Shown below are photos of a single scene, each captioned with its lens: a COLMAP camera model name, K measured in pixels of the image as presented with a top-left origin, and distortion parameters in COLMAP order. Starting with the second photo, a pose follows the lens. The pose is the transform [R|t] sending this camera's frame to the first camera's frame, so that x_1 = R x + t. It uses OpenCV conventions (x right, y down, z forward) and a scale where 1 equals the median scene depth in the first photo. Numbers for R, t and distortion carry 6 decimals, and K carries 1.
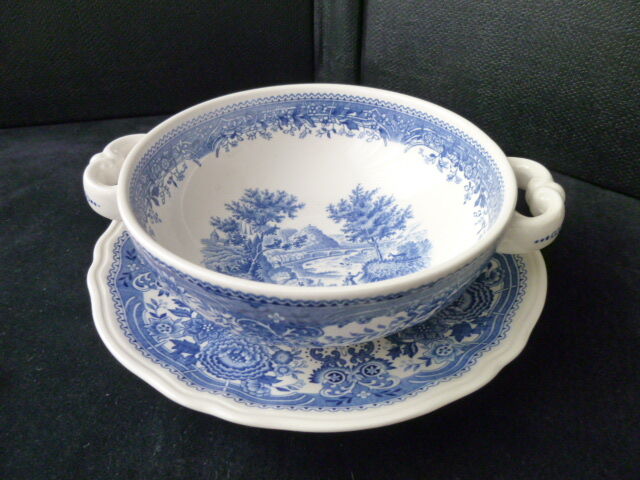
lens RADIAL K [[479.4, 0, 320.0], [0, 479.4, 240.0], [0, 0, 1]] dist [-0.027175, 0.001815]
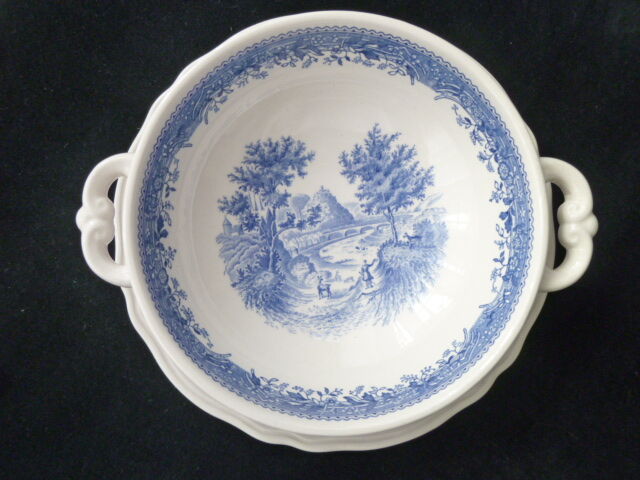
lens RADIAL K [[479.4, 0, 320.0], [0, 479.4, 240.0], [0, 0, 1]] dist [-0.027175, 0.001815]
pose [[0.998841, -0.048103, -0.001444, -0.033146], [0.033311, 0.669390, 0.742164, -0.740851], [-0.034734, -0.741352, 0.670217, 0.336561]]
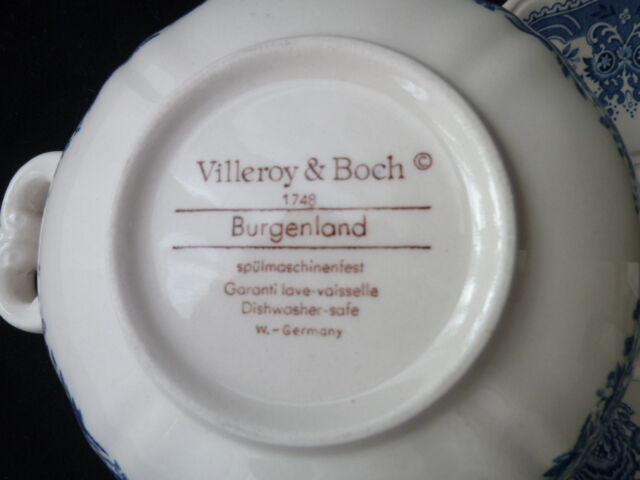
lens RADIAL K [[479.4, 0, 320.0], [0, 479.4, 240.0], [0, 0, 1]] dist [-0.027175, 0.001815]
pose [[0.996331, 0.036603, 0.077357, -0.607738], [-0.080147, 0.716004, 0.693480, -0.451219], [-0.030004, -0.697135, 0.716311, 0.575100]]
